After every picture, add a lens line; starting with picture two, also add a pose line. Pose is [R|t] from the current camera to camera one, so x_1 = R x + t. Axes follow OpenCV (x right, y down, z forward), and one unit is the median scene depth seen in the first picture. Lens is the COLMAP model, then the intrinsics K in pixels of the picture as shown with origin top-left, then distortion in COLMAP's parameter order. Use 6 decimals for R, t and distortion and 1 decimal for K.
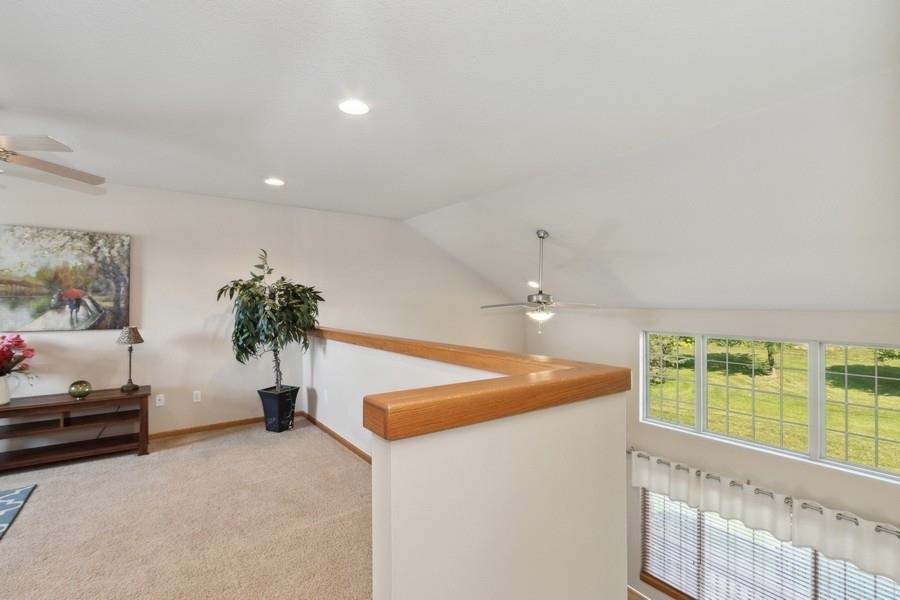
lens RADIAL K [[424.3, 0, 448.8], [0, 424.3, 300.7], [0, 0, 1]] dist [0.018705, 0.000529]
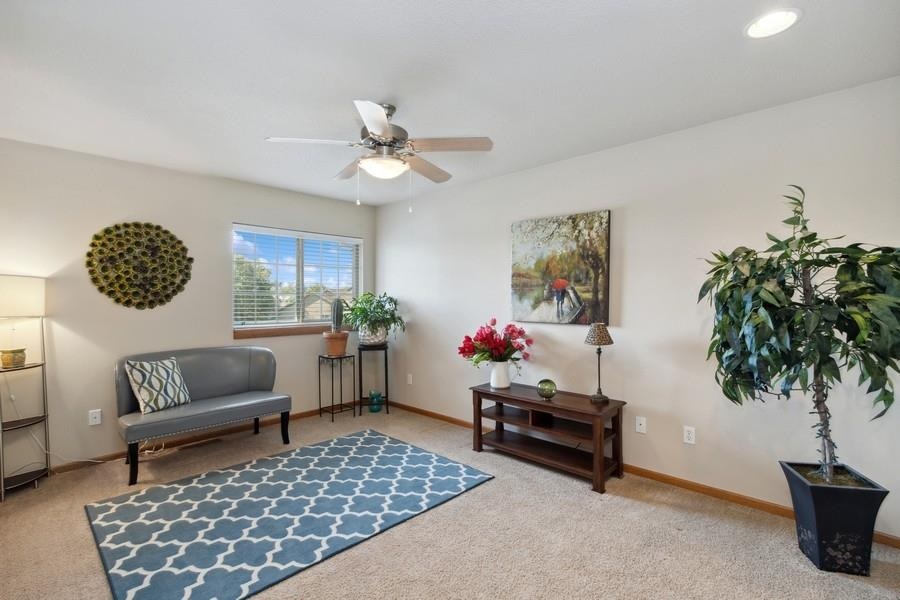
lens RADIAL K [[424.3, 0, 443.2], [0, 424.3, 300.3], [0, 0, 1]] dist [0.018705, 0.000529]
pose [[0.182856, 0.006499, -0.983118, -0.013489], [0.006875, 0.999945, 0.007889, 0.009569], [0.983116, -0.008201, 0.182801, 0.569218]]
